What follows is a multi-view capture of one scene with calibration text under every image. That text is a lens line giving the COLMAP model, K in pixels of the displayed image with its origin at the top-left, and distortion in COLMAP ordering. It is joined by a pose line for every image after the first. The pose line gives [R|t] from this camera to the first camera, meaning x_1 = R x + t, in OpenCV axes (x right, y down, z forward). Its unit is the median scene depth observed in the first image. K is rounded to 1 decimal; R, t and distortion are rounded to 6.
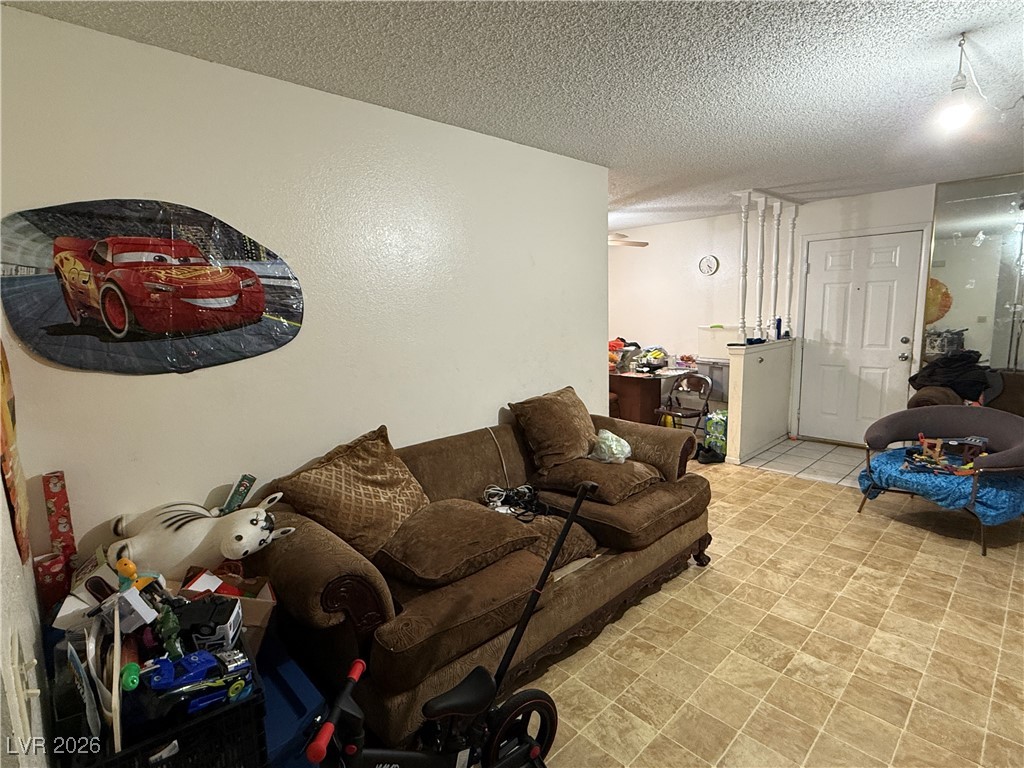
lens RADIAL K [[516.0, 0, 509.4], [0, 516.0, 381.9], [0, 0, 1]] dist [-0.000351, -0.001010]
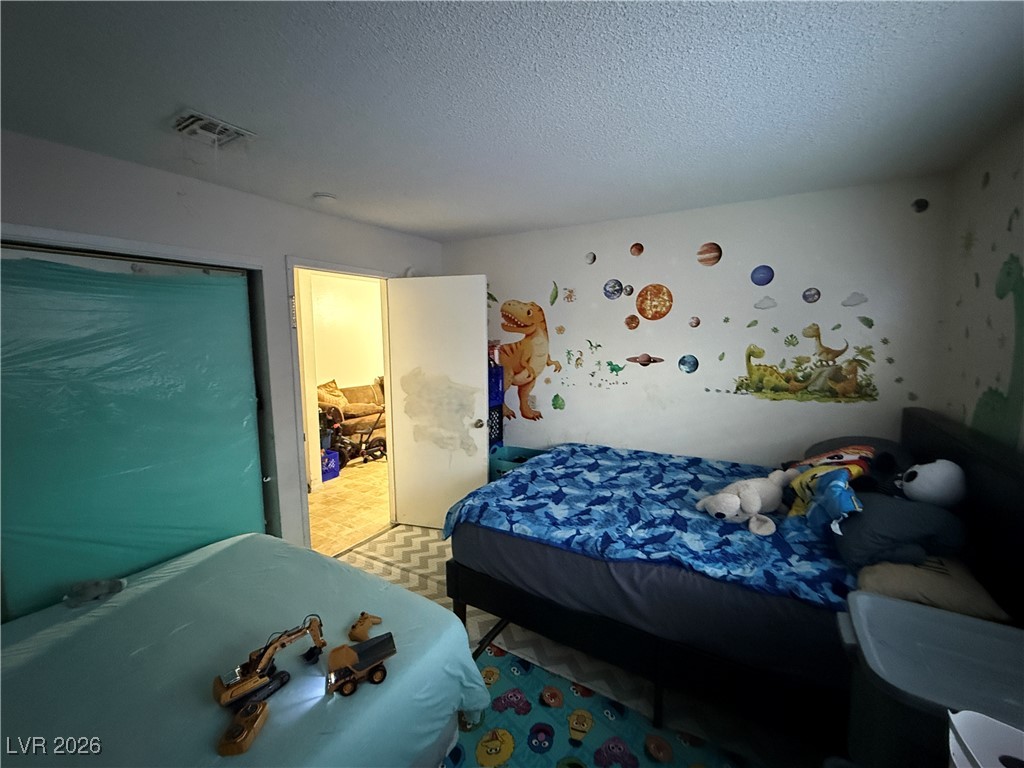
lens RADIAL K [[417.9, 0, 512.5], [0, 417.9, 384.1], [0, 0, 1]] dist [-0.001063, -0.000073]
pose [[0.959901, -0.008532, 0.280211, 0.092142], [0.022205, 0.998710, -0.045657, 0.288022], [-0.279460, 0.050048, 0.958852, -1.952790]]
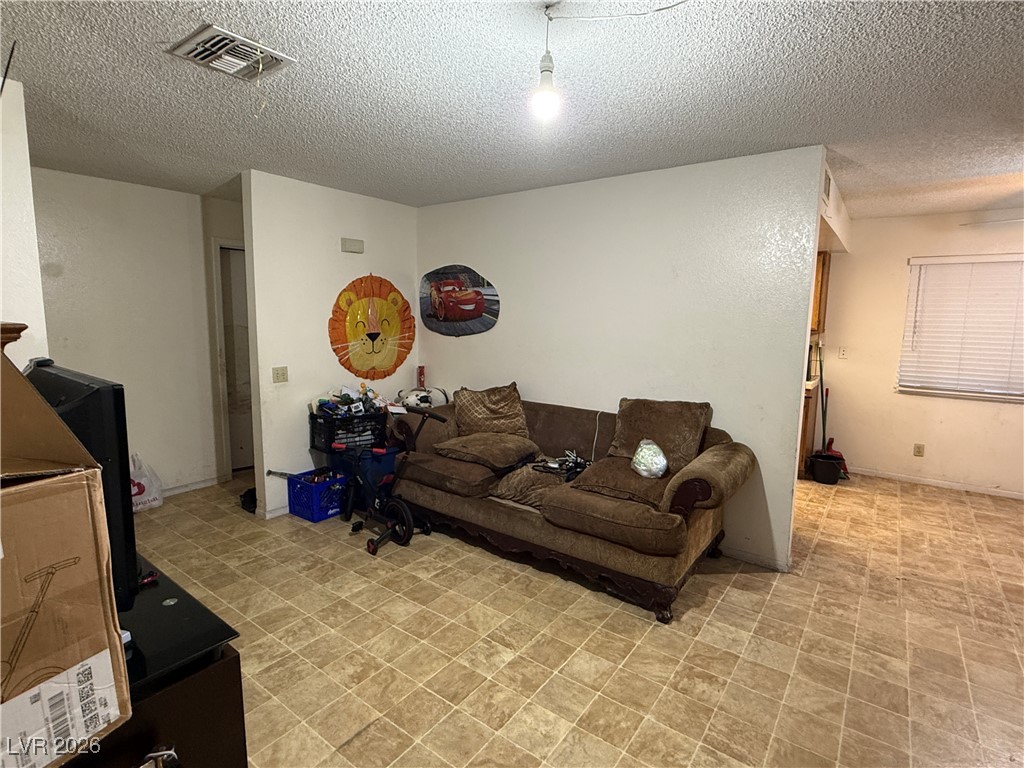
lens RADIAL K [[516.0, 0, 512.8], [0, 516.0, 381.6], [0, 0, 1]] dist [-0.000351, -0.001010]
pose [[0.171856, 0.159875, -0.972063, 1.555674], [-0.162553, 0.977819, 0.132083, -0.154675], [0.971618, 0.135313, 0.194032, 0.752759]]
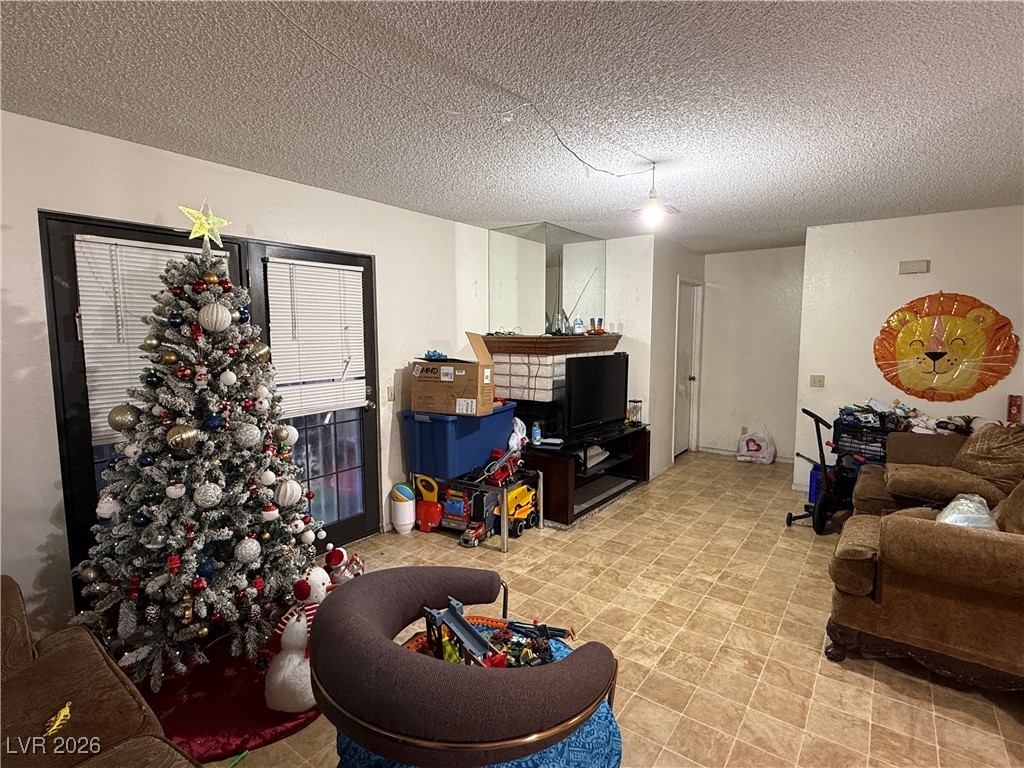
lens RADIAL K [[516.0, 0, 512.4], [0, 516.0, 384.5], [0, 0, 1]] dist [-0.000351, -0.001010]
pose [[-0.983517, 0.049531, -0.173899, 1.386331], [0.003878, 0.967307, 0.253578, -0.372029], [0.180774, 0.248724, -0.951555, 2.207876]]
